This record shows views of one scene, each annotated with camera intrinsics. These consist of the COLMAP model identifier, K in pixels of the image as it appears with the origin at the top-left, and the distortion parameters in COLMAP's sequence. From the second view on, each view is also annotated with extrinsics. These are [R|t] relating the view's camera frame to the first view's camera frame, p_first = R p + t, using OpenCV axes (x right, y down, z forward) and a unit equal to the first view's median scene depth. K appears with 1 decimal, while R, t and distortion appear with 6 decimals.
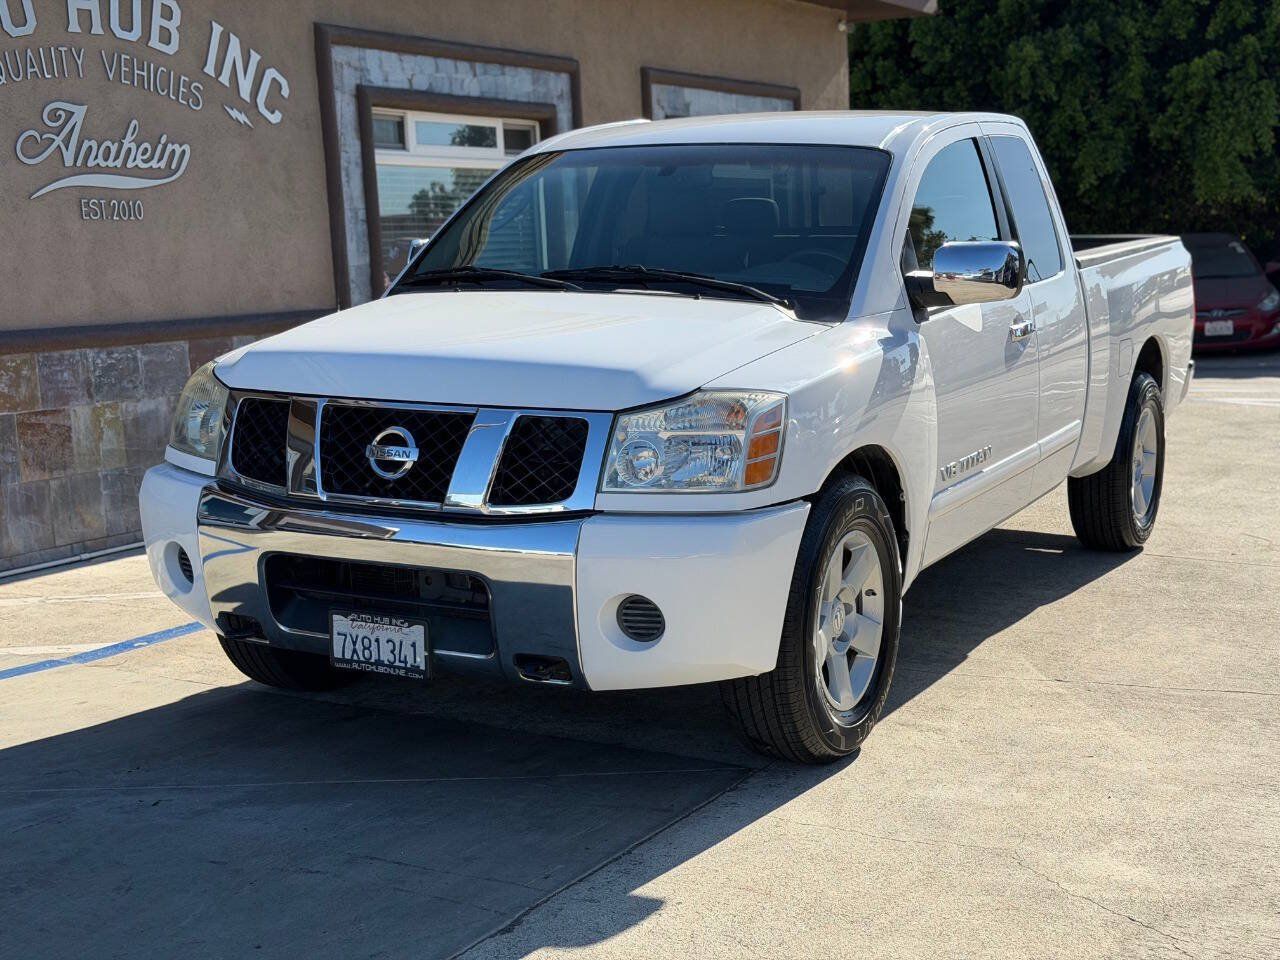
lens RADIAL K [[1763.2, 0, 635.2], [0, 1763.2, 501.0], [0, 0, 1]] dist [0.194436, -0.435647]
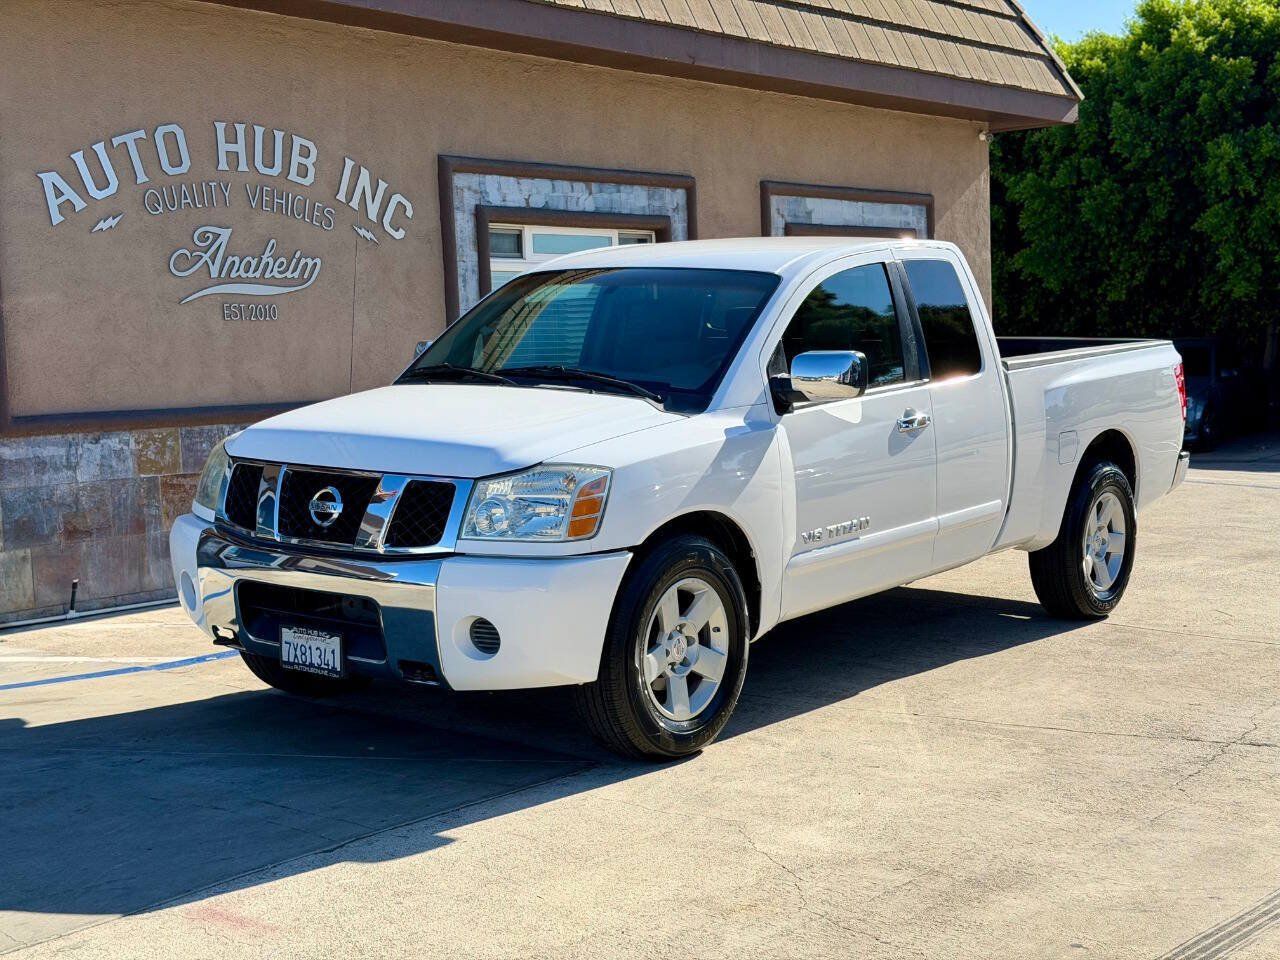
lens RADIAL K [[1763.2, 0, 635.2], [0, 1763.2, 501.0], [0, 0, 1]] dist [0.194436, -0.435647]
pose [[0.985709, 0.024475, -0.166670, 0.172539], [-0.031921, 0.998601, -0.042145, 0.009508], [0.165405, 0.046863, 0.985112, -0.149850]]
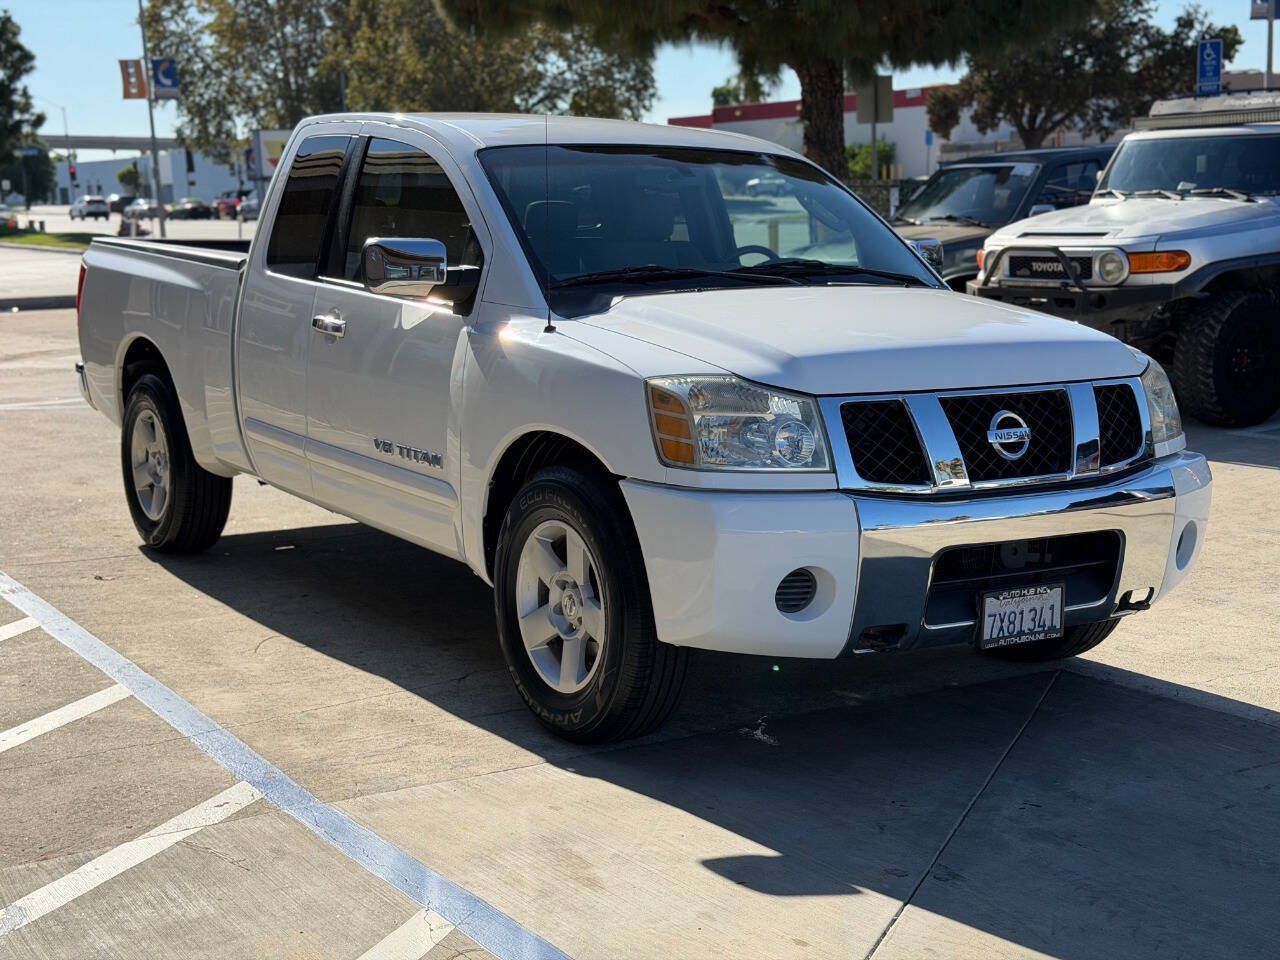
lens RADIAL K [[1763.2, 0, 635.2], [0, 1763.2, 501.0], [0, 0, 1]] dist [0.194436, -0.435647]
pose [[0.480005, -0.130971, 0.867434, -0.647676], [0.135039, 0.988039, 0.074455, -0.053988], [-0.866810, 0.081398, 0.491950, 0.371569]]
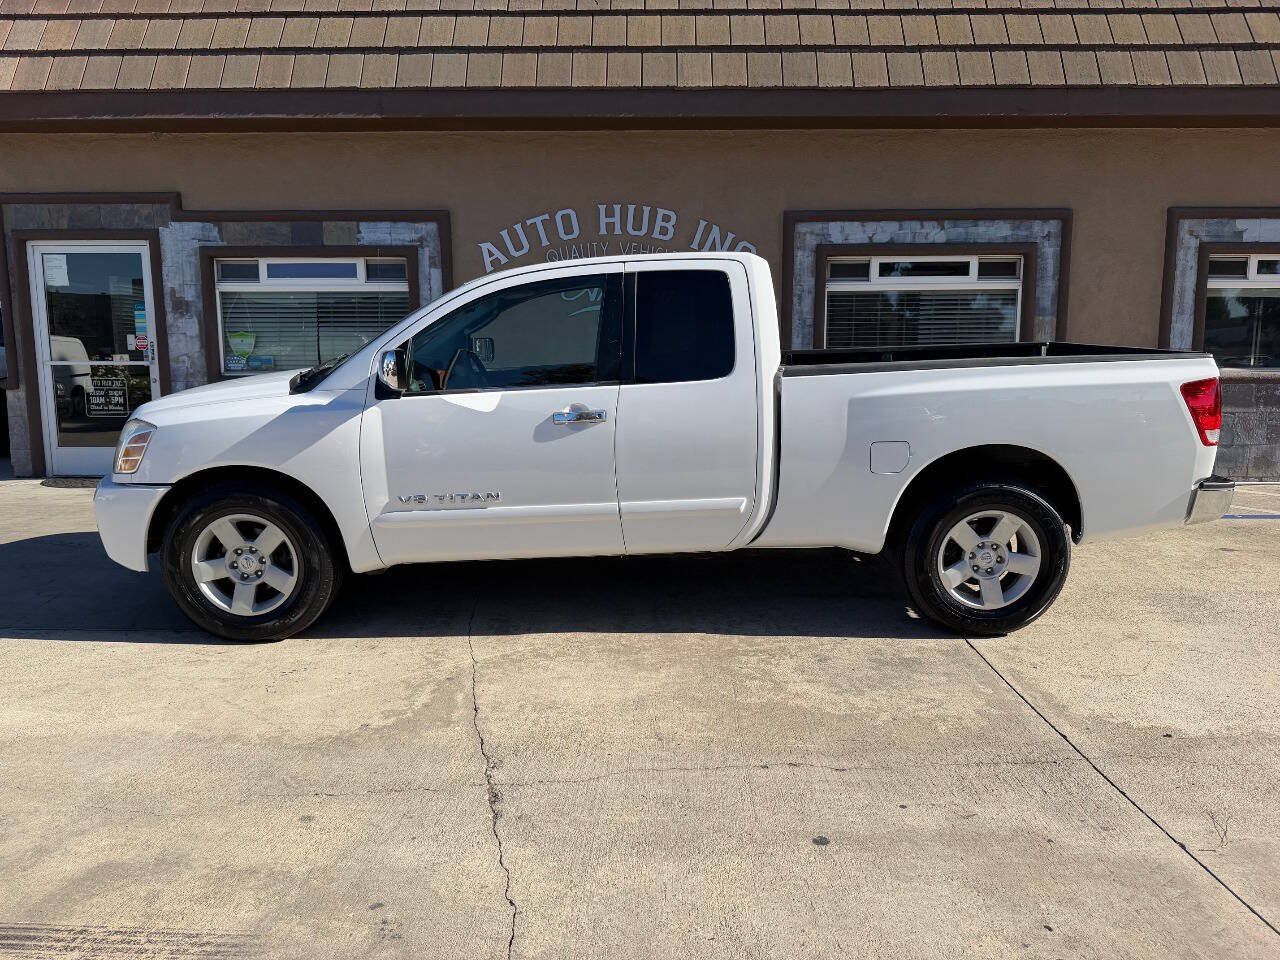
lens RADIAL K [[903.4, 0, 640.0], [0, 903.4, 480.0], [0, 0, 1]] dist [0.156718, -0.331491]
pose [[0.490606, 0.157556, -0.857019, 0.623894], [-0.138770, 0.985093, 0.101662, -0.092678], [0.860261, 0.069053, 0.505156, 0.510416]]
